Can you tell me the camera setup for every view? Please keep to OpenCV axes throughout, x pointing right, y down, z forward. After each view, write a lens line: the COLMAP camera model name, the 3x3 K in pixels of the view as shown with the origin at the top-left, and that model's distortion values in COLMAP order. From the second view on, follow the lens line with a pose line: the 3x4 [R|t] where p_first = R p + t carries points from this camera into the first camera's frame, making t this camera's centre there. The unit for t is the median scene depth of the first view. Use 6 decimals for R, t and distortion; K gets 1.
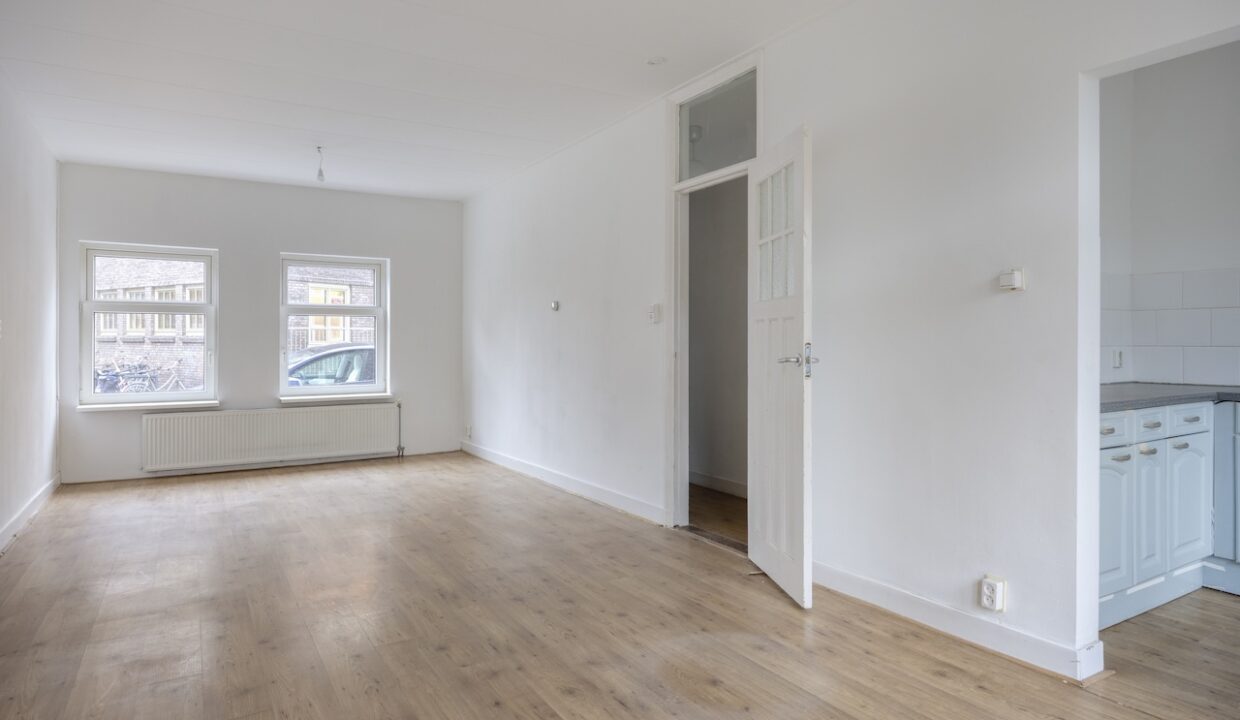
lens RADIAL K [[739.3, 0, 624.4], [0, 739.3, 348.5], [0, 0, 1]] dist [0.000854, -0.001285]
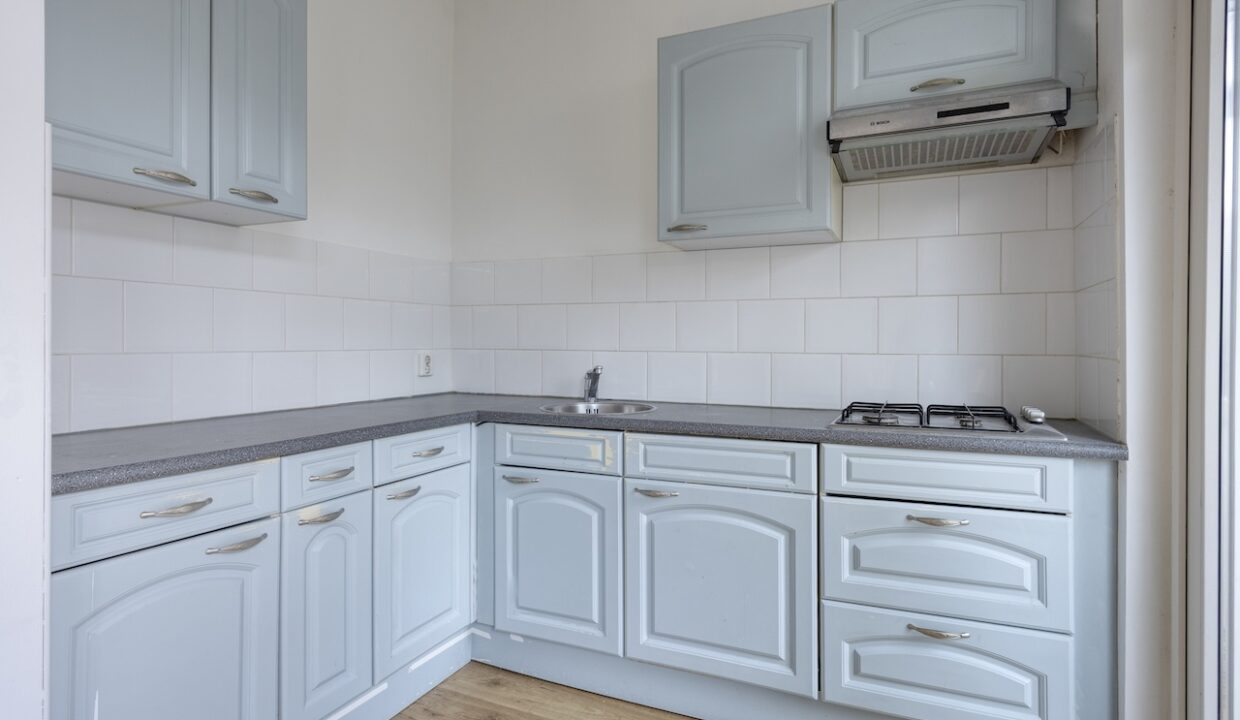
lens RADIAL K [[668.9, 0, 616.4], [0, 668.9, 355.0], [0, 0, 1]] dist [-0.004759, -0.000767]
pose [[0.833232, -0.003067, 0.552916, 0.541385], [-0.002814, 0.999948, 0.009788, -0.005672], [-0.552917, -0.009712, 0.833180, 0.346967]]
